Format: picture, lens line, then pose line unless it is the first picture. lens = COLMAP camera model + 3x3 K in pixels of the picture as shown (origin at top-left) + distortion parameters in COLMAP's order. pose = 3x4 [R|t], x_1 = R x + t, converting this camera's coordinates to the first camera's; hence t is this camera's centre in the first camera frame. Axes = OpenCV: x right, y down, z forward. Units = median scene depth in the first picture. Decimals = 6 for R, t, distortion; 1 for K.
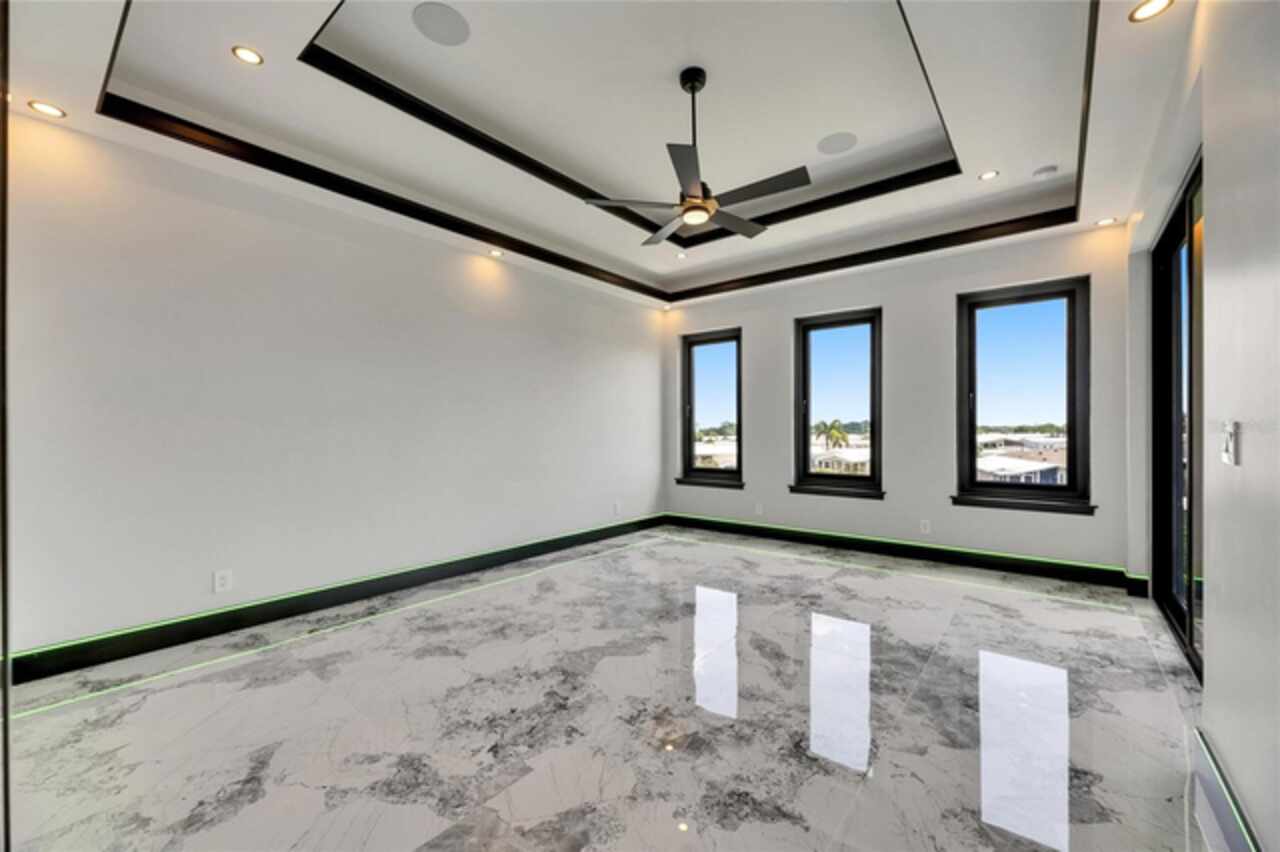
lens RADIAL K [[508.4, 0, 640.6], [0, 508.4, 400.3], [0, 0, 1]] dist [0.006886, -0.003154]
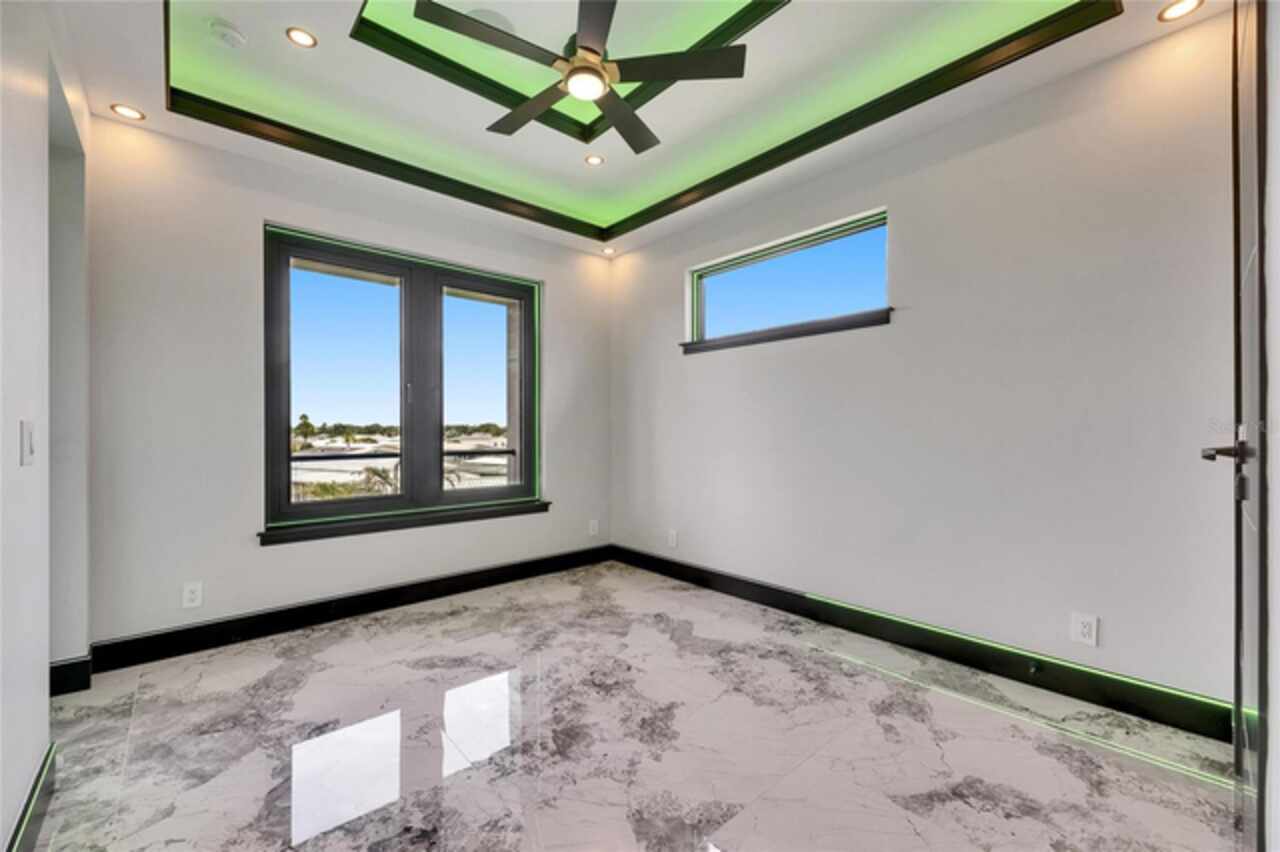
lens RADIAL K [[516.4, 0, 641.7], [0, 516.4, 428.2], [0, 0, 1]] dist [0.010245, -0.004001]
pose [[0.167528, 0.002936, 0.985863, -0.997869], [-0.058989, 0.998234, 0.007051, 0.049711], [-0.984101, -0.059336, 0.167405, 0.800350]]
